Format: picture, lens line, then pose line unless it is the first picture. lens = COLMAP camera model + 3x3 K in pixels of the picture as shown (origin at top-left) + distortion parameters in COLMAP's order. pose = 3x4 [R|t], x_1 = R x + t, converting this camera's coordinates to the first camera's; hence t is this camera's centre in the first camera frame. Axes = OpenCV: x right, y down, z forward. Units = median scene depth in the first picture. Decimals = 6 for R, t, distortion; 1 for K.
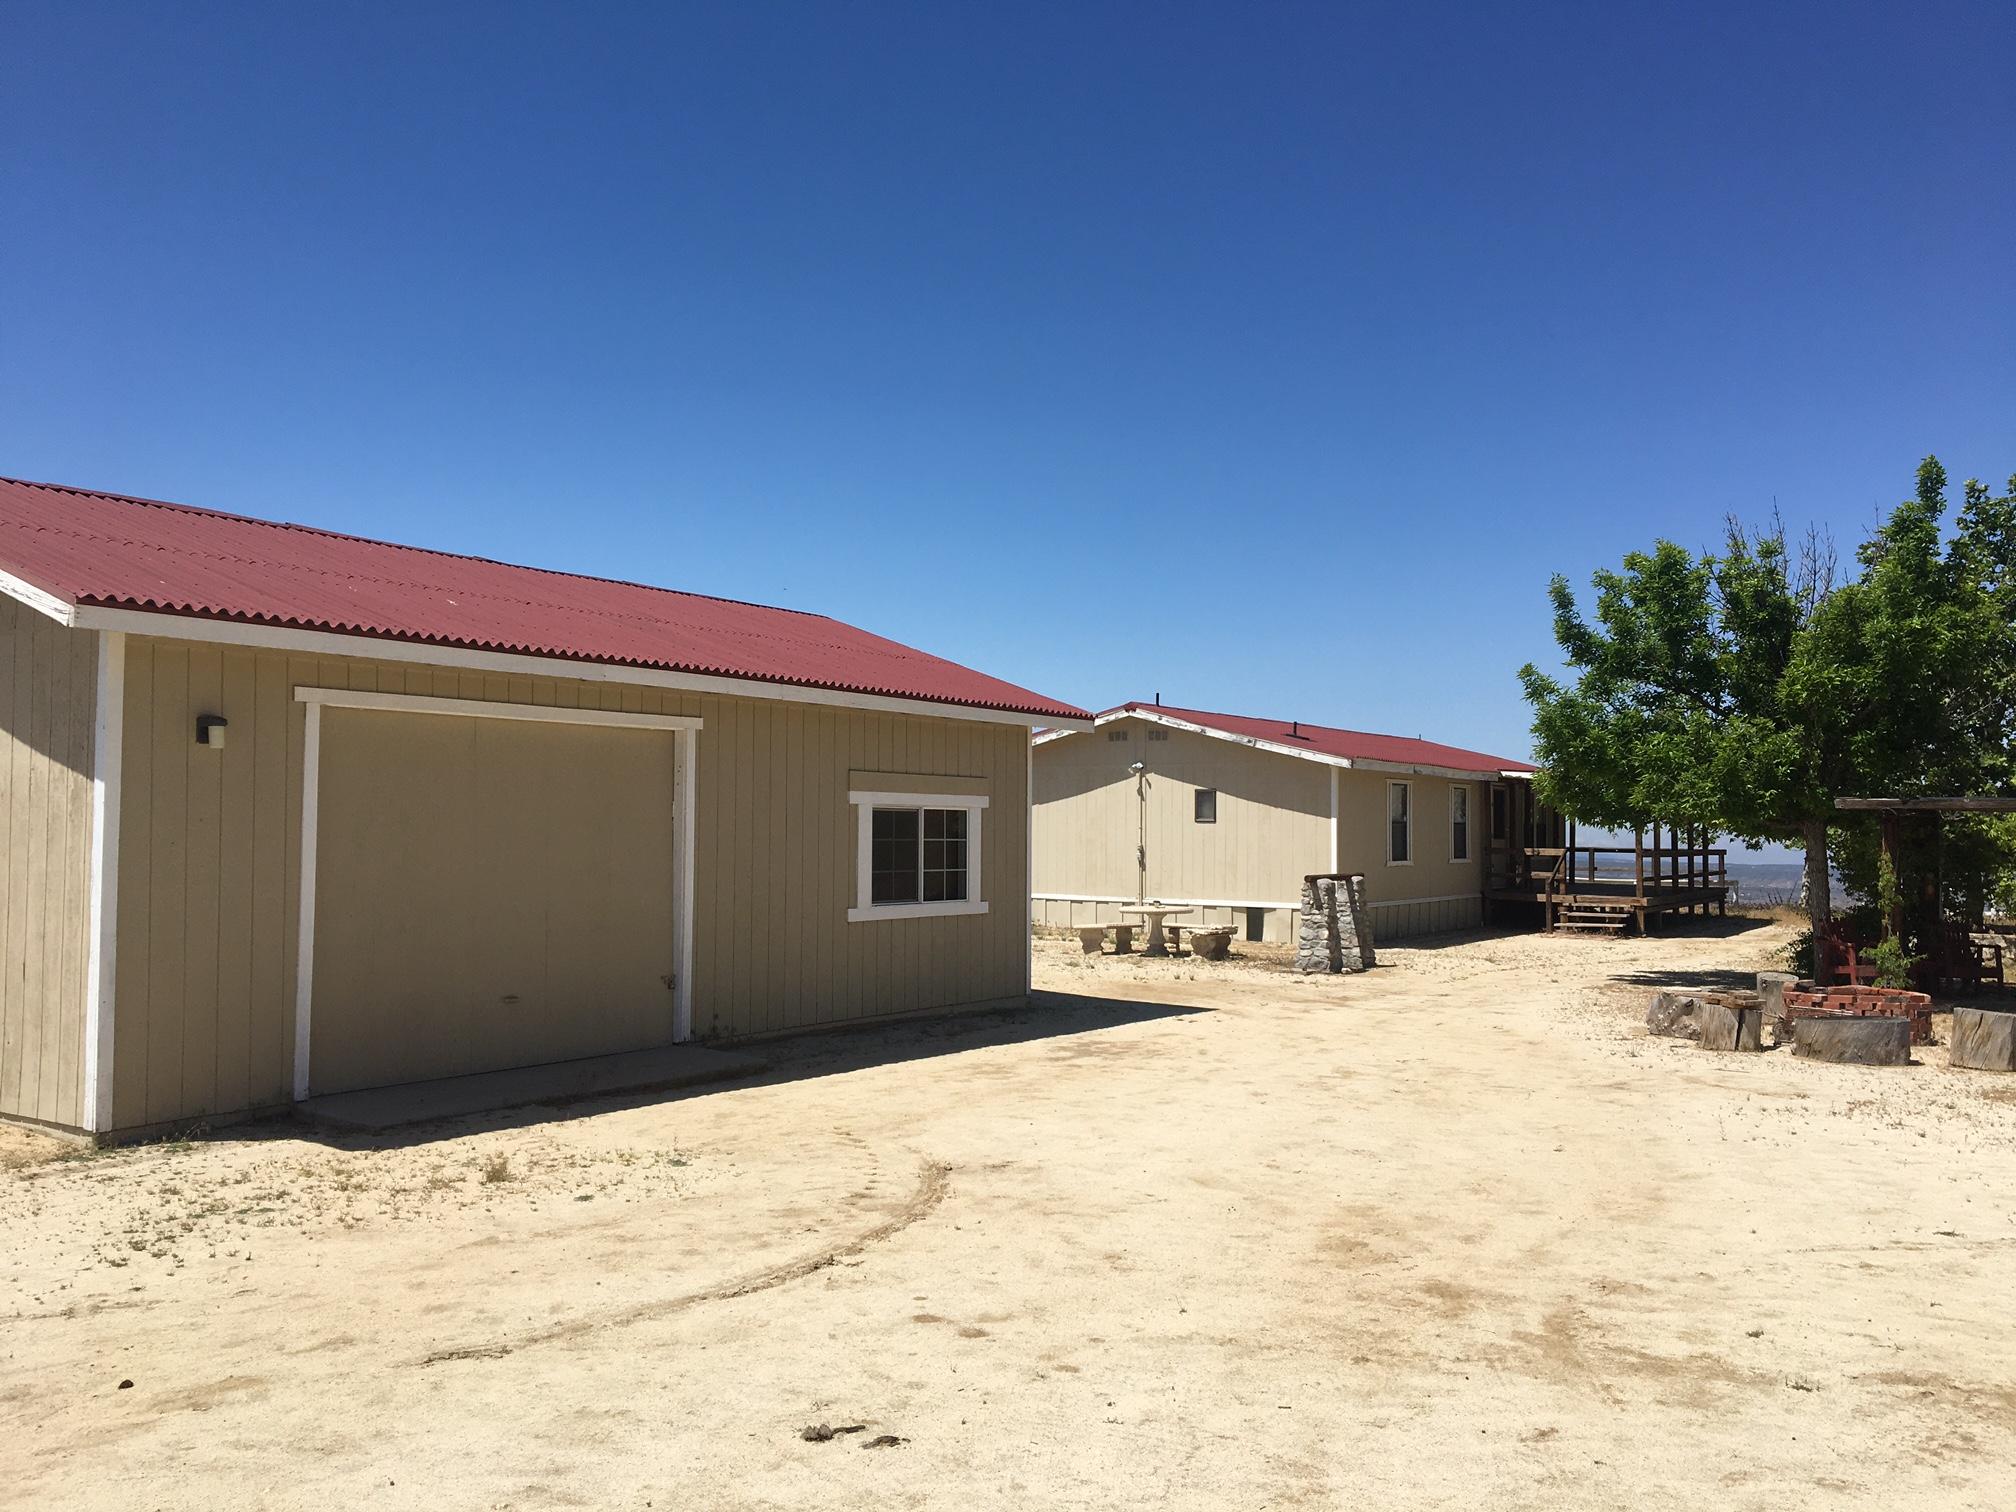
lens RADIAL K [[1713.2, 0, 1008.0], [0, 1713.2, 756.0], [0, 0, 1]] dist [0.046293, -0.005743]
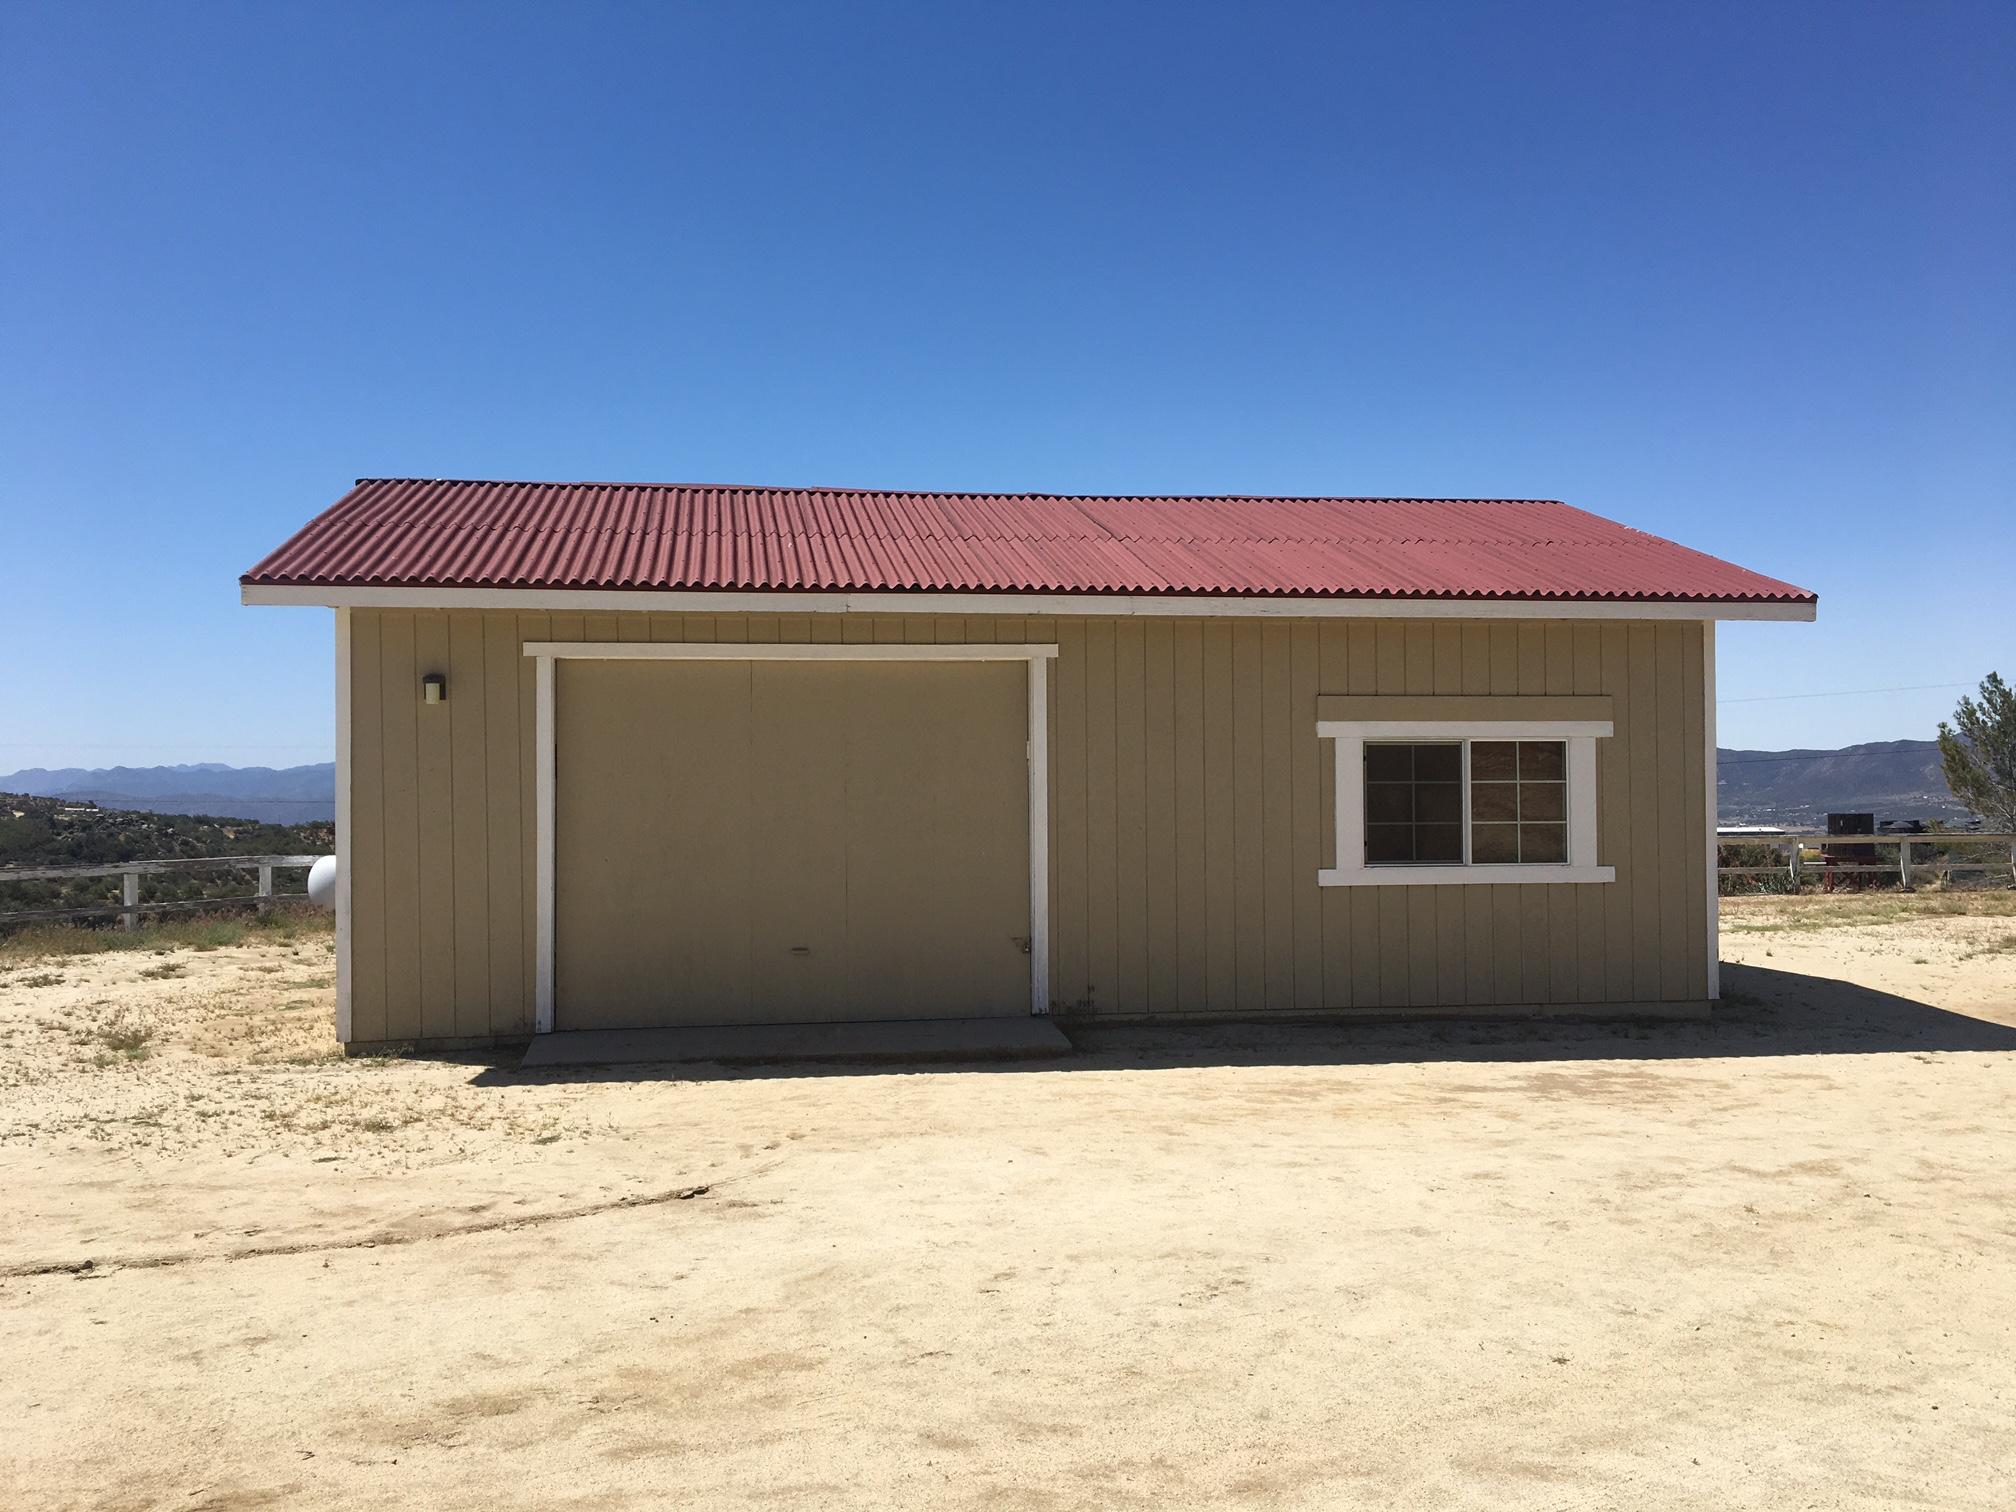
lens RADIAL K [[1713.2, 0, 1008.0], [0, 1713.2, 756.0], [0, 0, 1]] dist [0.046293, -0.005743]
pose [[0.669542, -0.021952, -0.742450, 0.398808], [0.042702, 0.999048, 0.008969, 0.022923], [0.741546, -0.037709, 0.669842, 0.356481]]
